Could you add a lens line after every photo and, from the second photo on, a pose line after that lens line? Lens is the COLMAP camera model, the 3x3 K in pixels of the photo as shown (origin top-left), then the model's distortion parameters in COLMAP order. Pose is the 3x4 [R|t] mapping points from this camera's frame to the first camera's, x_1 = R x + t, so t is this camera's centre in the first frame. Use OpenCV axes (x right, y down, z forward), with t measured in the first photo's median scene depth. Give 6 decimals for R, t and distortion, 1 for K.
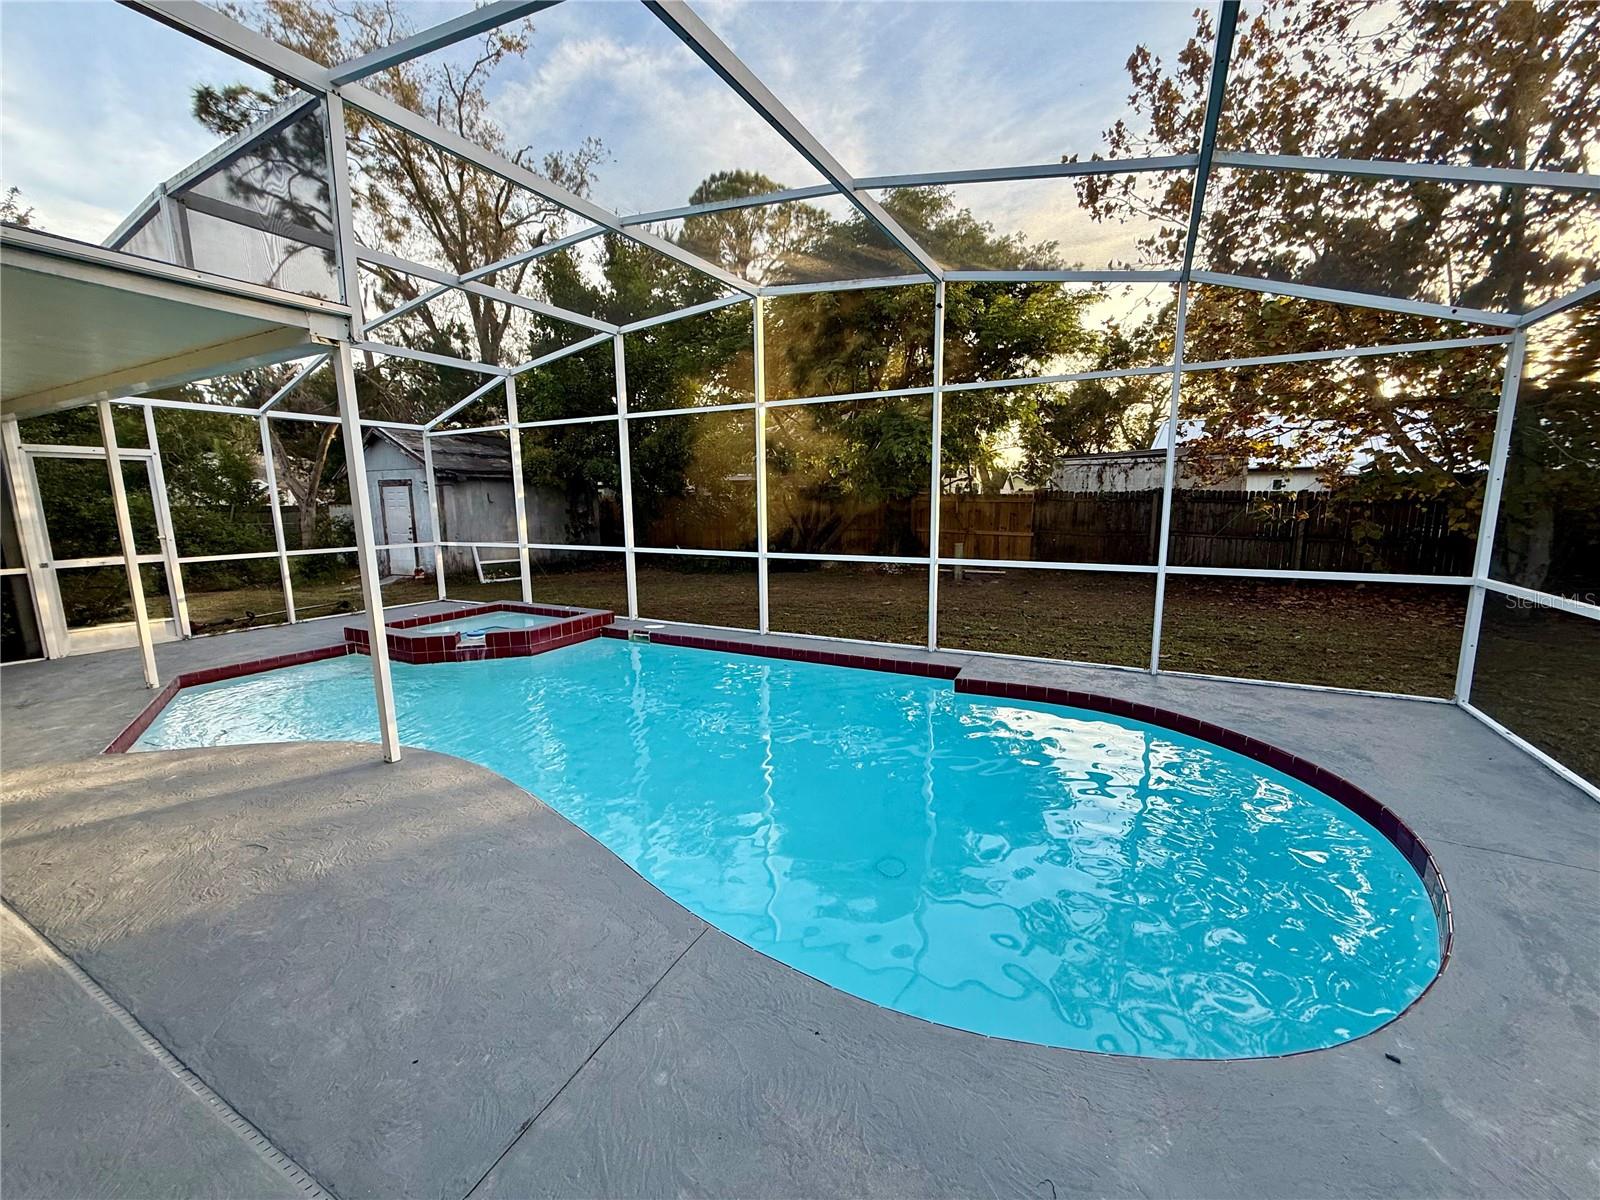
lens RADIAL K [[641.0, 0, 824.5], [0, 641.0, 603.4], [0, 0, 1]] dist [-0.002552, -0.000051]
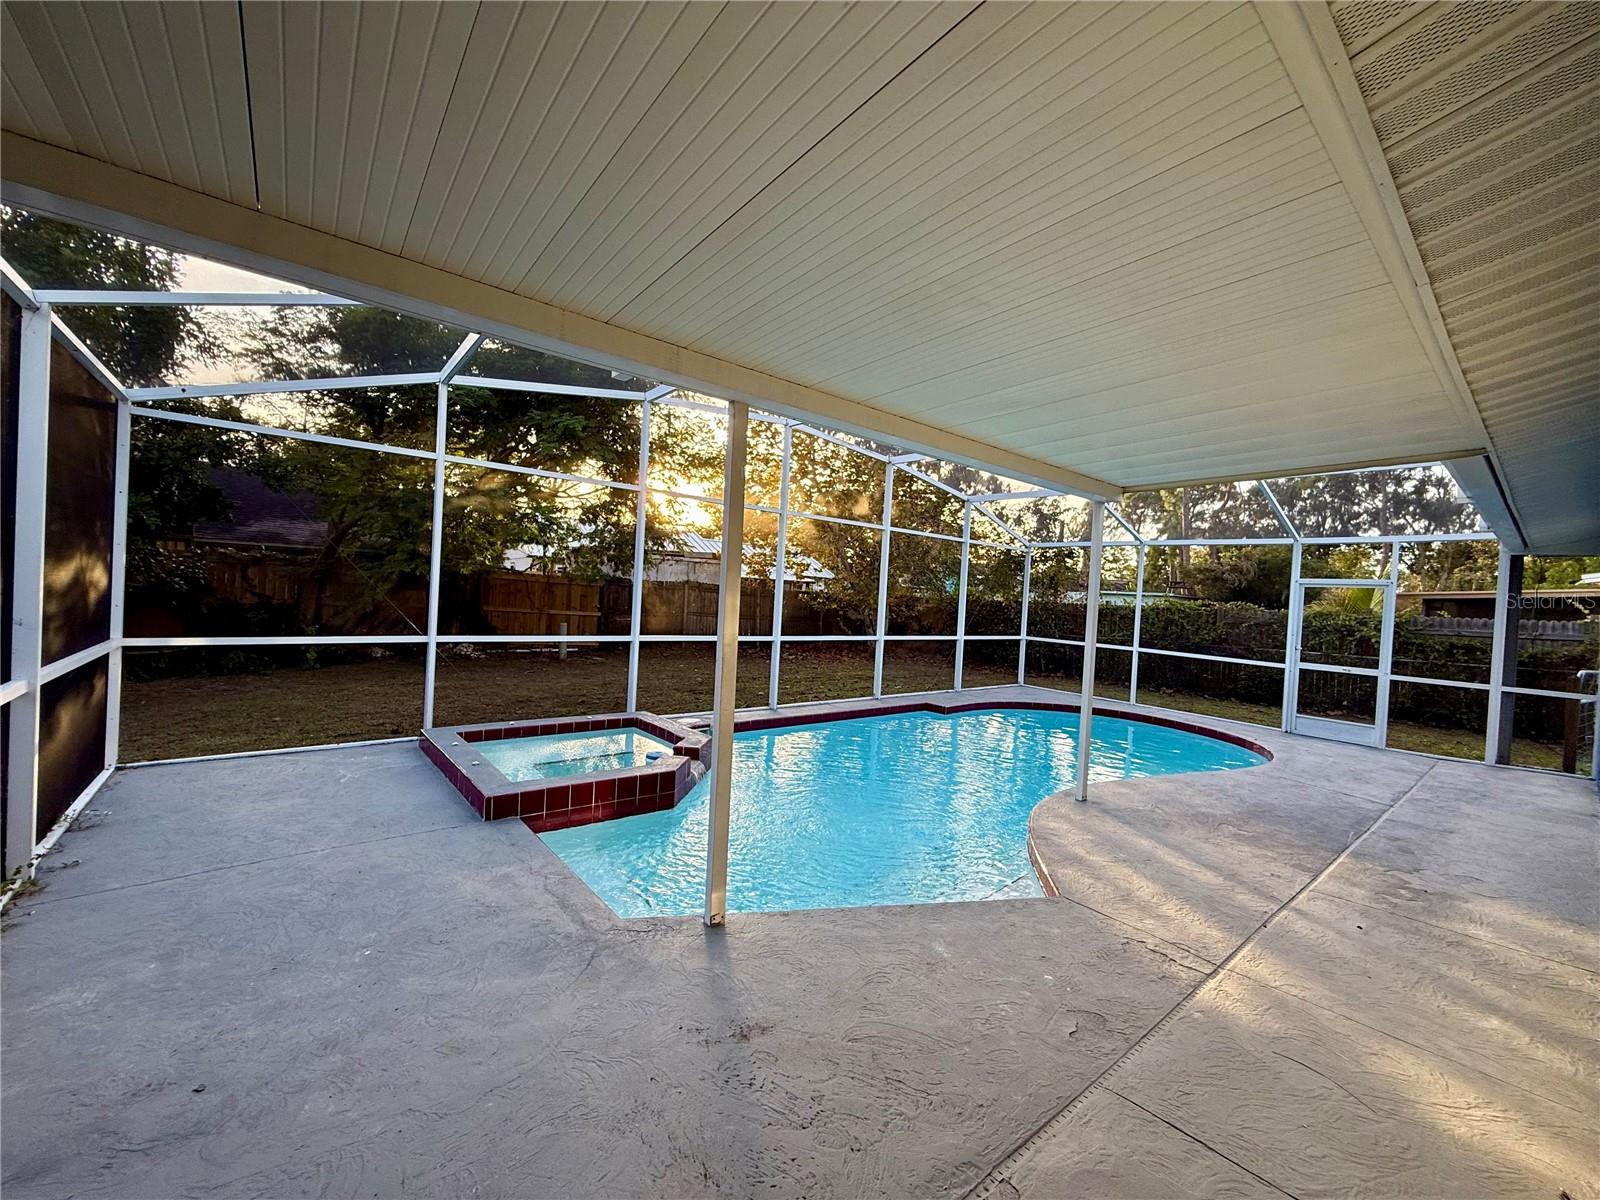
lens RADIAL K [[641.0, 0, 824.5], [0, 641.0, 603.4], [0, 0, 1]] dist [-0.002552, -0.000051]
pose [[0.379880, 0.020023, 0.924819, -0.628764], [0.091190, 0.994085, -0.058980, -0.034993], [-0.920530, 0.106739, 0.375808, 0.290235]]
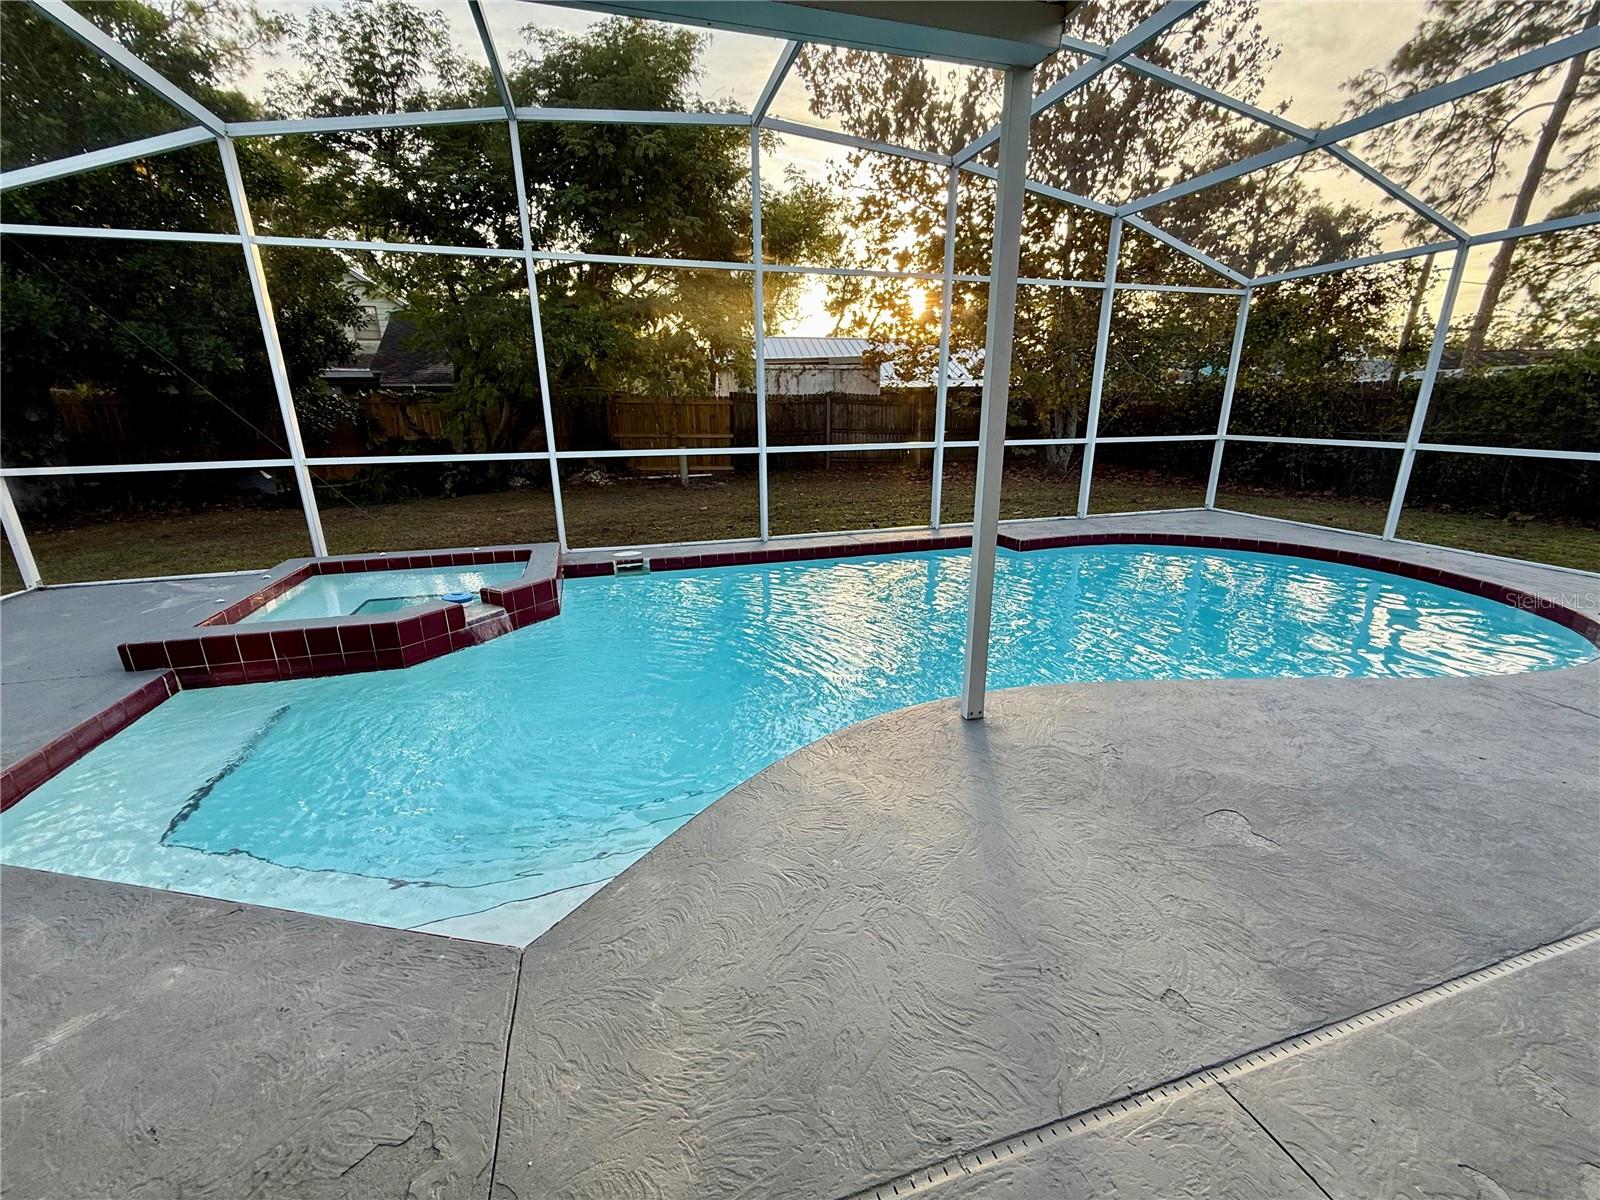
lens RADIAL K [[625.2, 0, 800.6], [0, 625.2, 589.7], [0, 0, 1]] dist [-0.000574, 0.000037]
pose [[0.731414, -0.191985, 0.654351, -0.391776], [0.116000, 0.980595, 0.158043, -0.010600], [-0.671995, -0.039690, 0.739492, 0.188683]]
